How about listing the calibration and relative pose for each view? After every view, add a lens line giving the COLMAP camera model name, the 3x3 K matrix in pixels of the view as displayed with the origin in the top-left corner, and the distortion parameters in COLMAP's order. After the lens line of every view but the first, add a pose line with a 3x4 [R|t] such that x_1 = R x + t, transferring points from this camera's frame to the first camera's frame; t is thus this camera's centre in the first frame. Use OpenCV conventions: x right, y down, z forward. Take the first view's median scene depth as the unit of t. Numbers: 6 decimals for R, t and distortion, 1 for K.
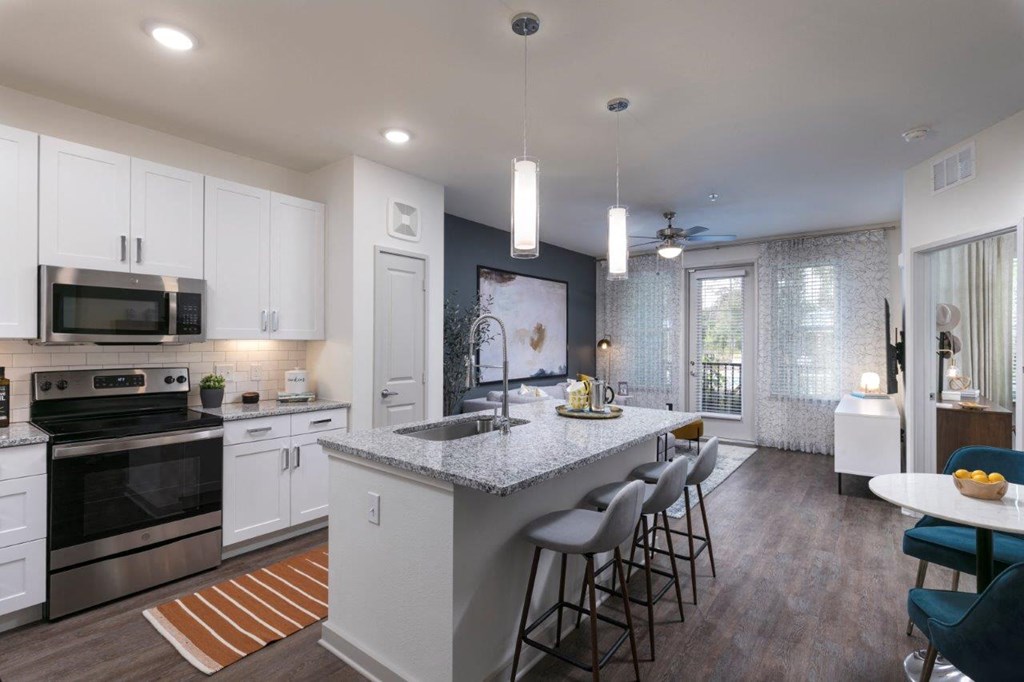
lens RADIAL K [[479.2, 0, 512.0], [0, 479.2, 341.0], [0, 0, 1]] dist [-0.001703, -0.000194]
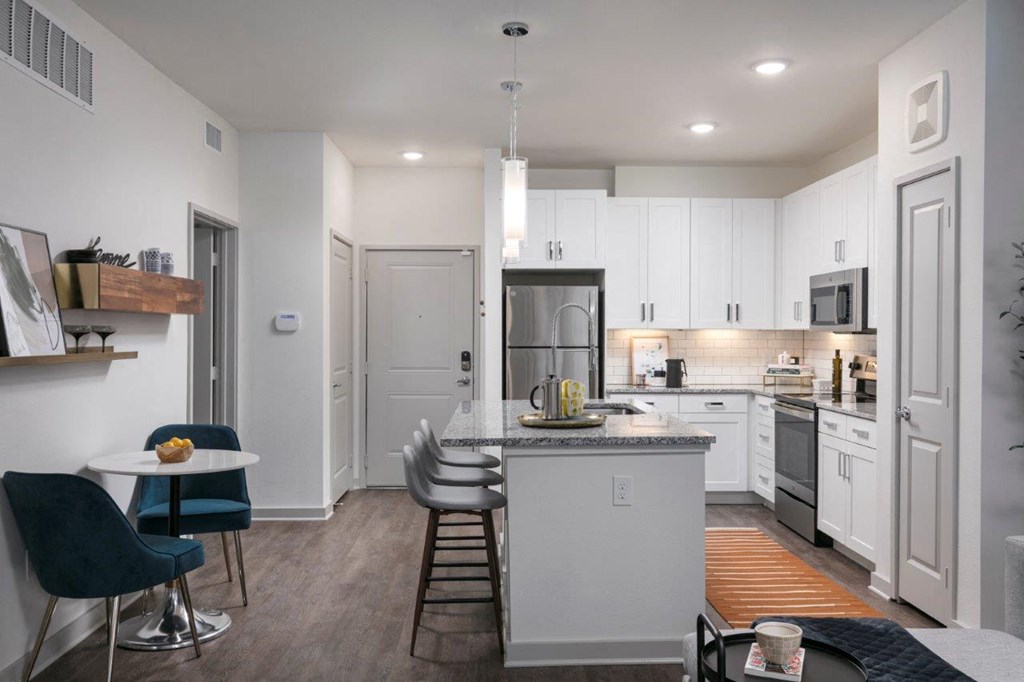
lens RADIAL K [[835.7, 0, 513.8], [0, 835.7, 336.6], [0, 0, 1]] dist [0.007037, -0.005001]
pose [[-0.772925, -0.002968, -0.634491, 1.000351], [-0.004061, 0.999992, 0.000269, 0.015597], [0.634485, 0.002785, -0.772930, 1.876962]]
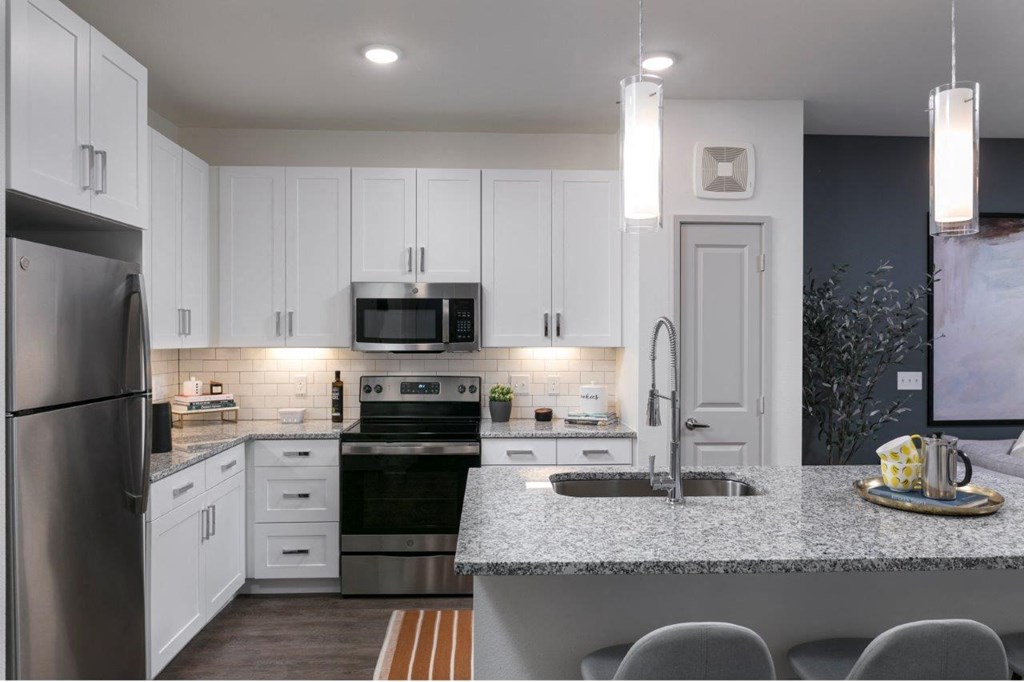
lens RADIAL K [[692.4, 0, 512.0], [0, 692.4, 341.0], [0, 0, 1]] dist [0.000107, 0.000348]
pose [[0.649979, 0.002177, -0.759949, 0.417792], [0.002532, 0.999984, 0.005030, -0.022424], [0.759948, -0.005194, 0.649963, 0.177574]]
